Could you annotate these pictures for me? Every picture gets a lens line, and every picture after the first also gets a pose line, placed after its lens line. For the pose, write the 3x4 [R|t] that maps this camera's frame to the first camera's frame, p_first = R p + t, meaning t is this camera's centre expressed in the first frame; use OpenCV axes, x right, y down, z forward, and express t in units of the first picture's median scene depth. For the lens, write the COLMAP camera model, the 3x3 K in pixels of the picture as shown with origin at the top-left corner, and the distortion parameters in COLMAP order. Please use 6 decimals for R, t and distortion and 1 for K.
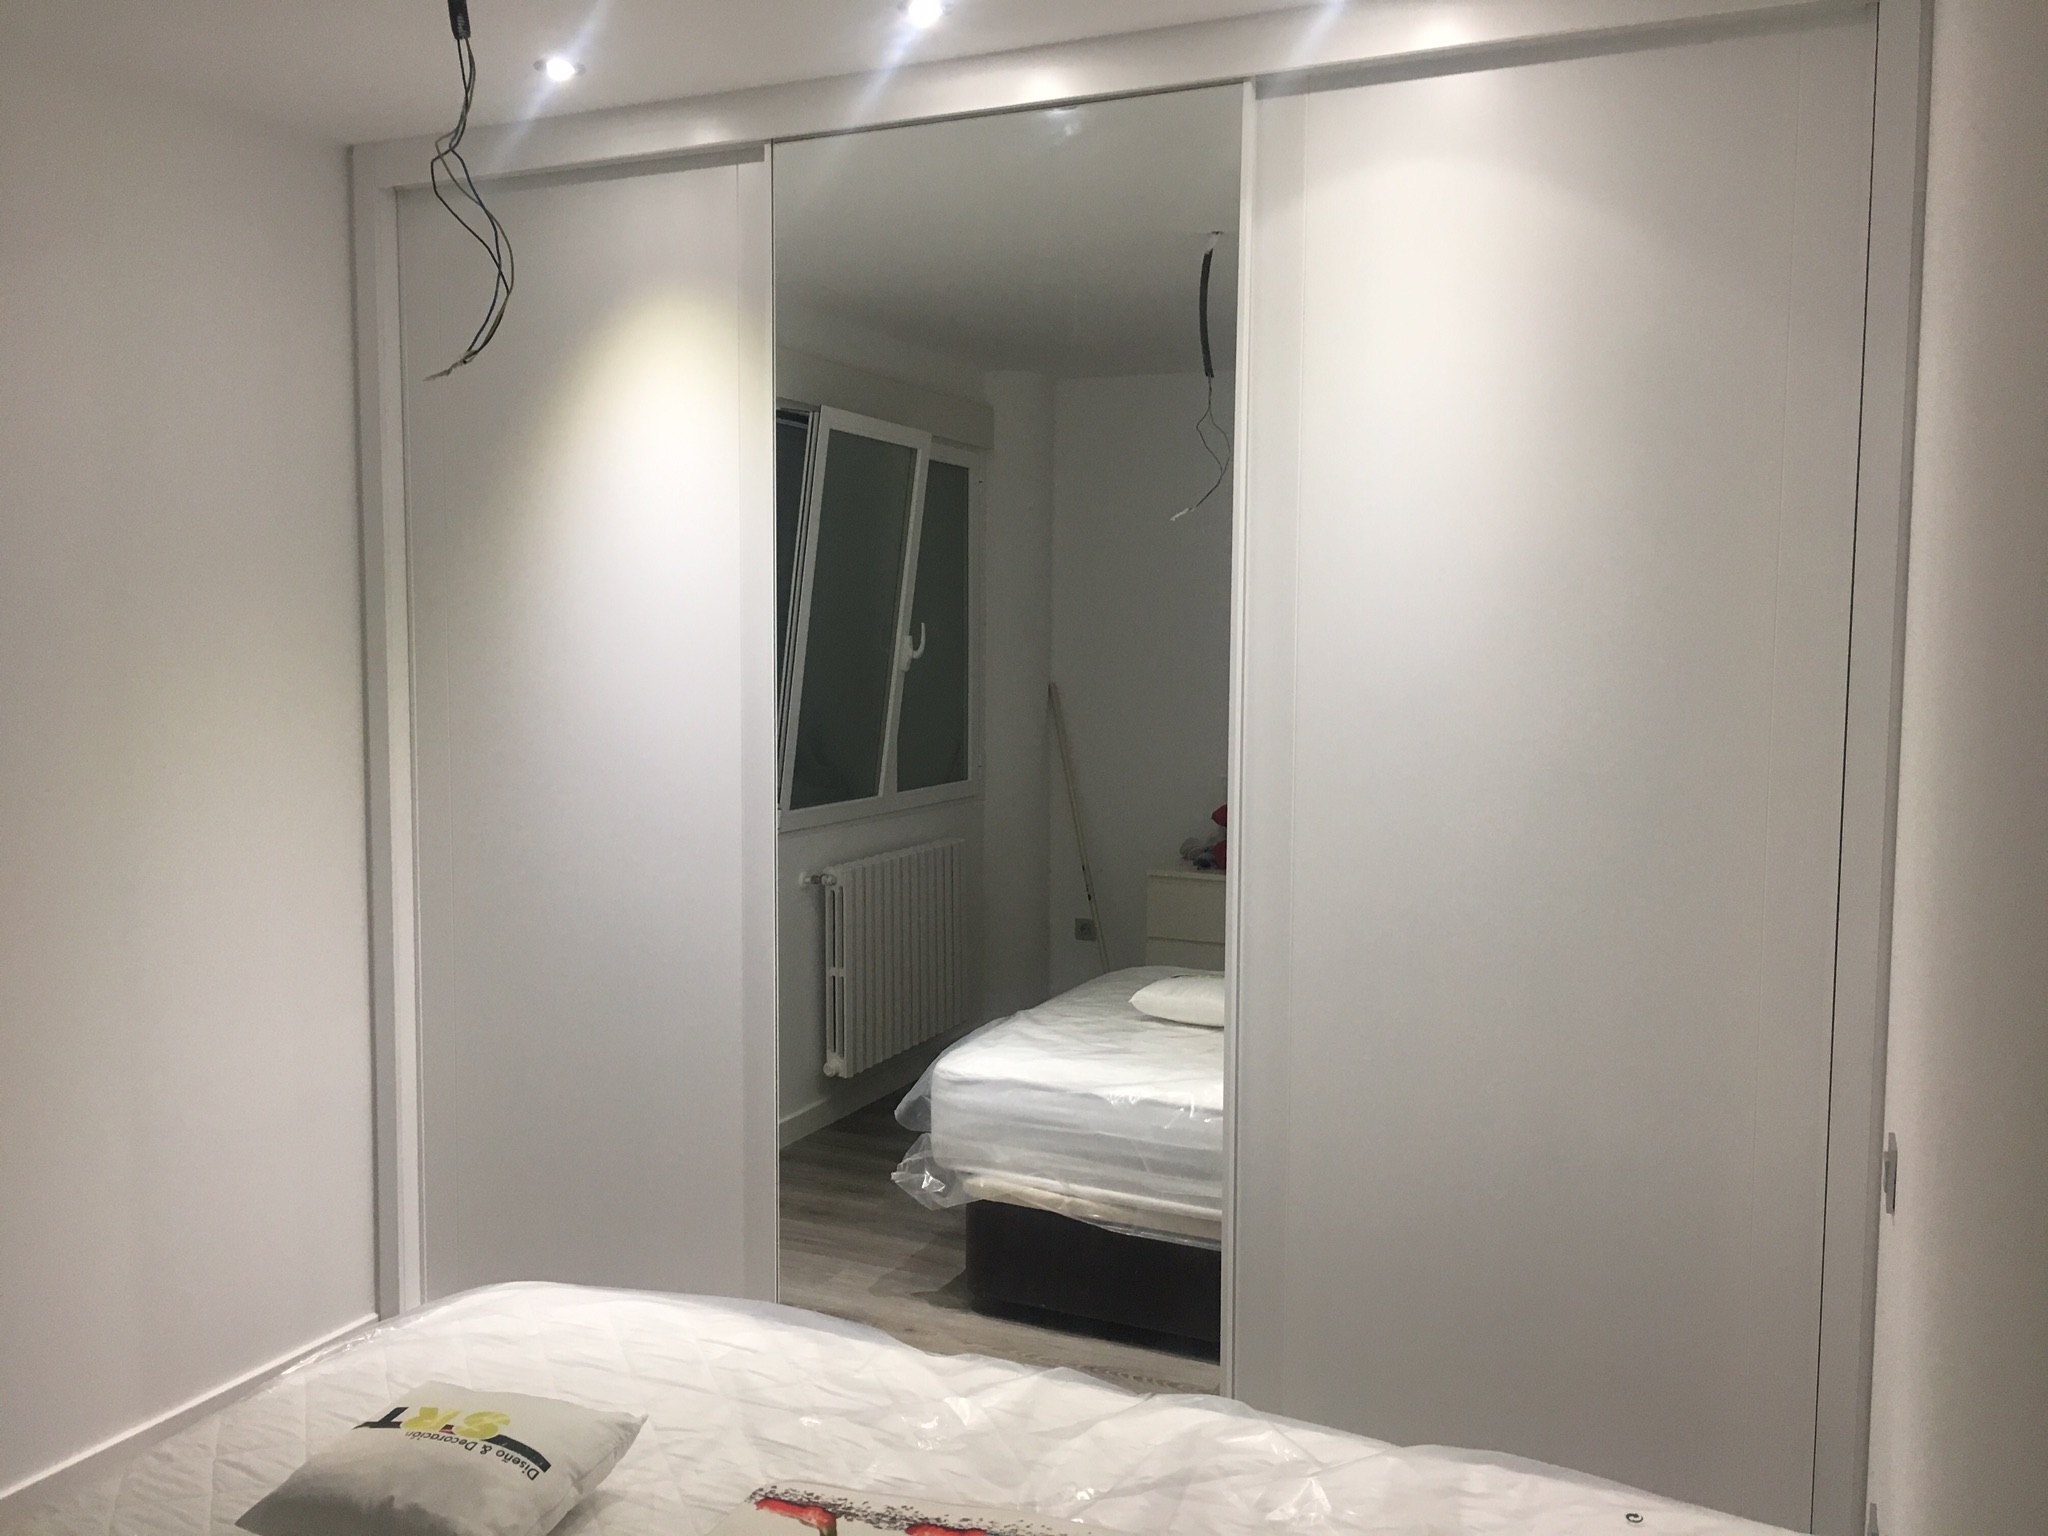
lens RADIAL K [[1712.0, 0, 1024.0], [0, 1712.0, 768.0], [0, 0, 1]] dist [0.027156, 0.000986]
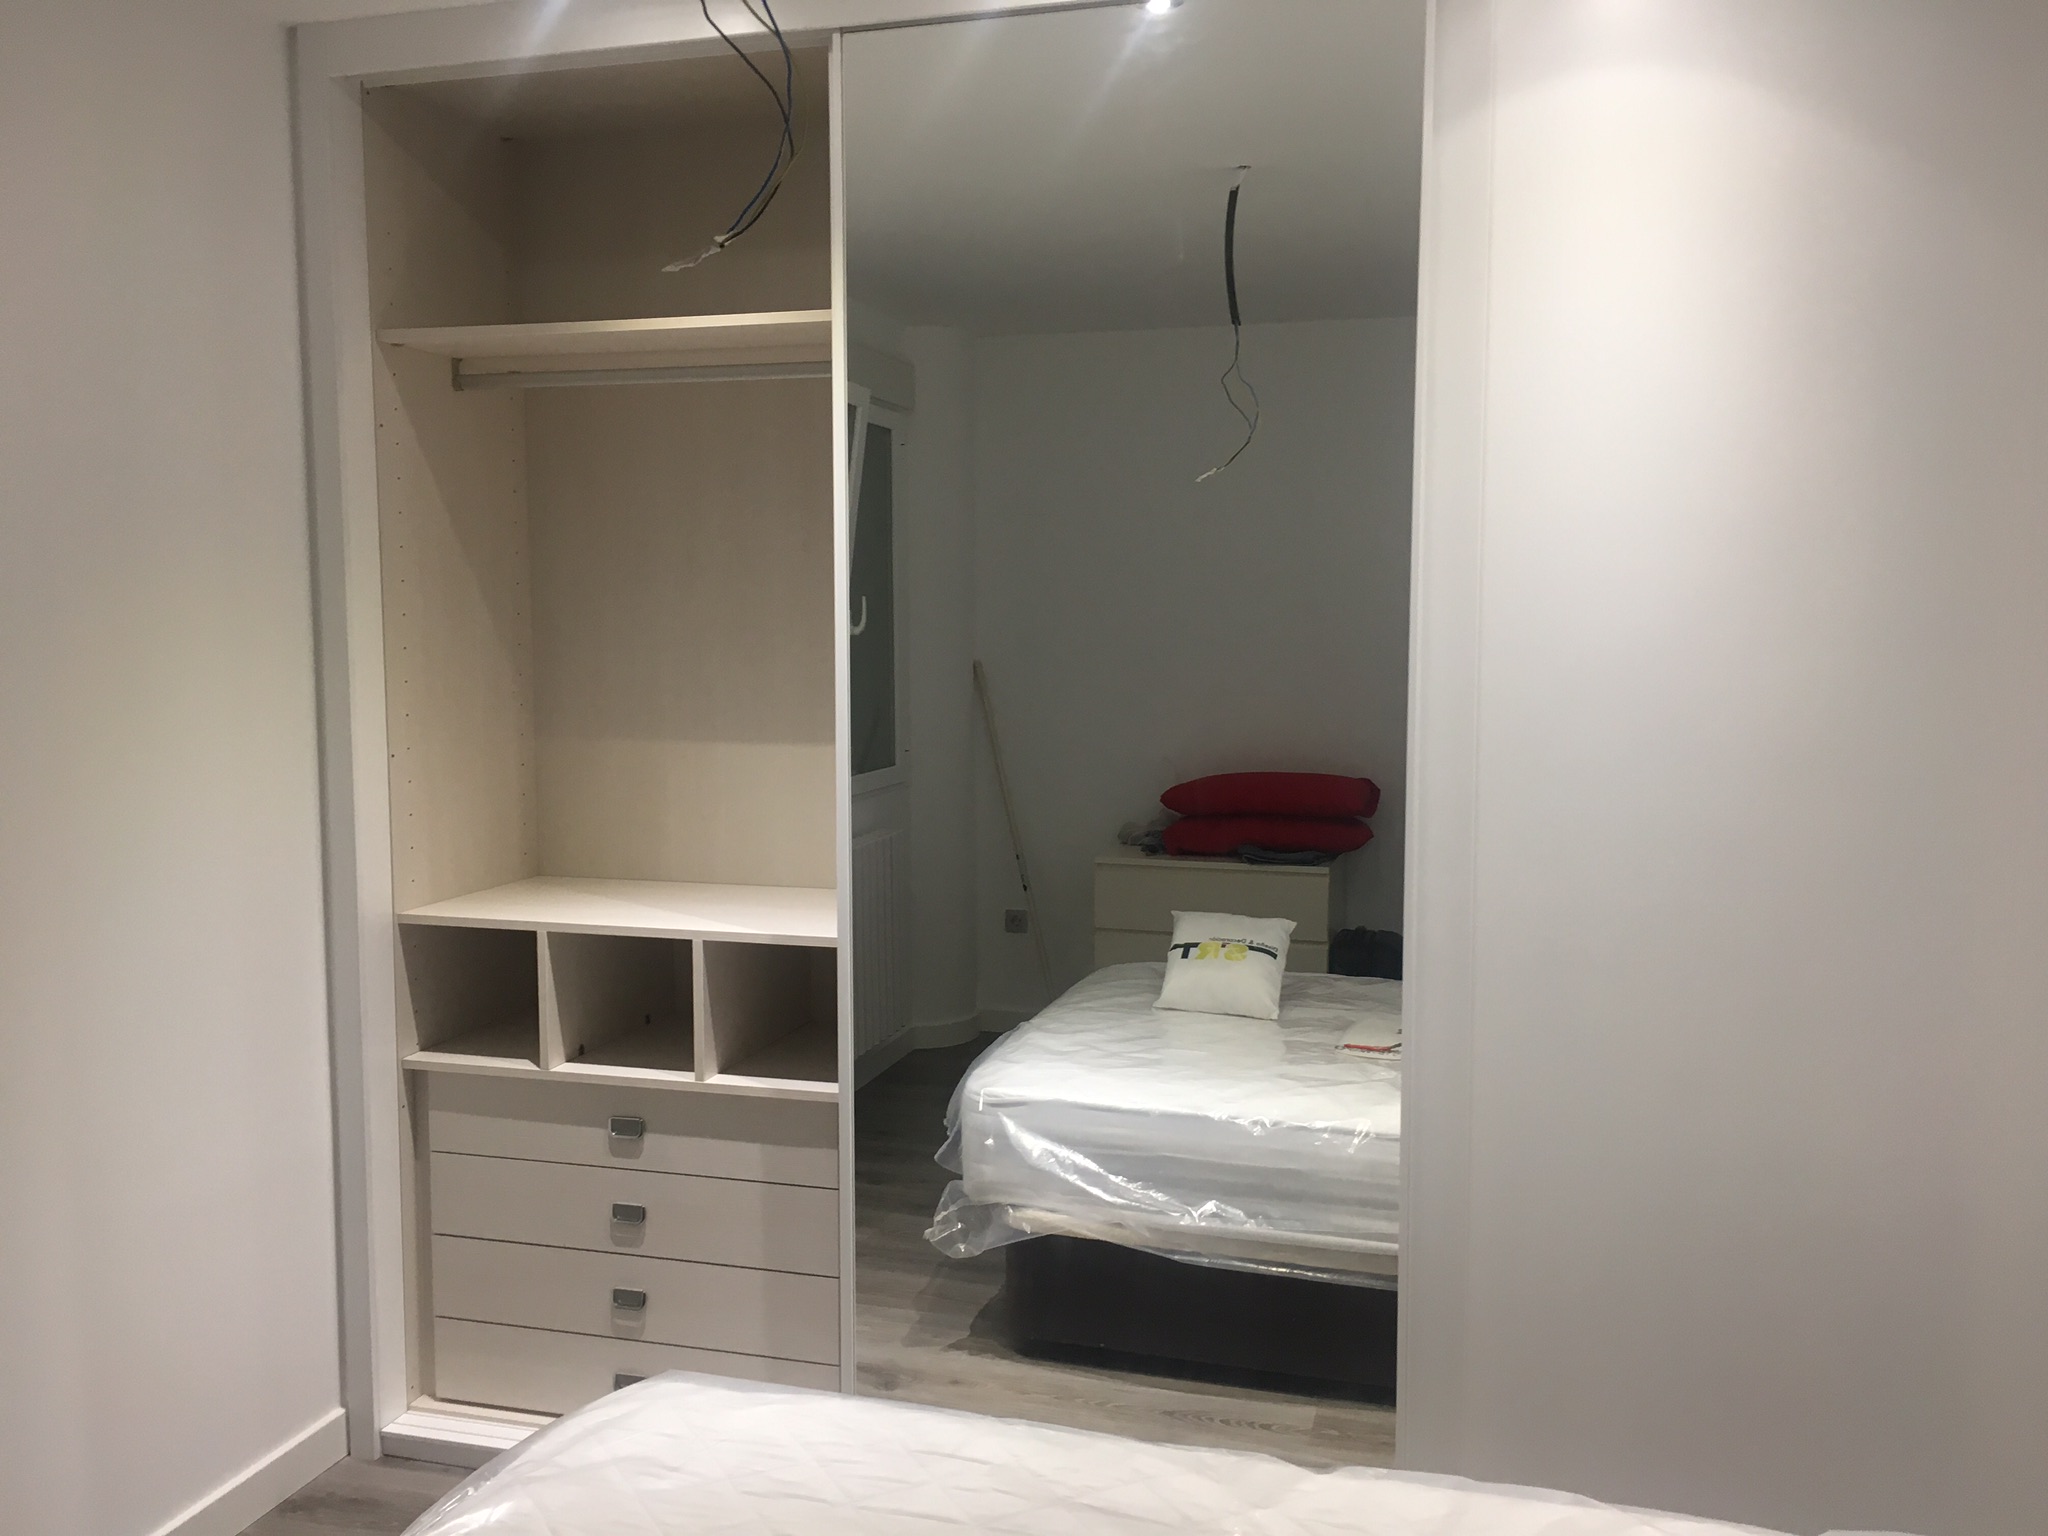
lens RADIAL K [[1726.7, 0, 1024.0], [0, 1726.7, 768.0], [0, 0, 1]] dist [0.003760, 0.002153]
pose [[0.989739, -0.019225, 0.141585, -0.157697], [0.017591, 0.999764, 0.012782, -0.004585], [-0.141797, -0.010161, 0.989844, 0.109100]]
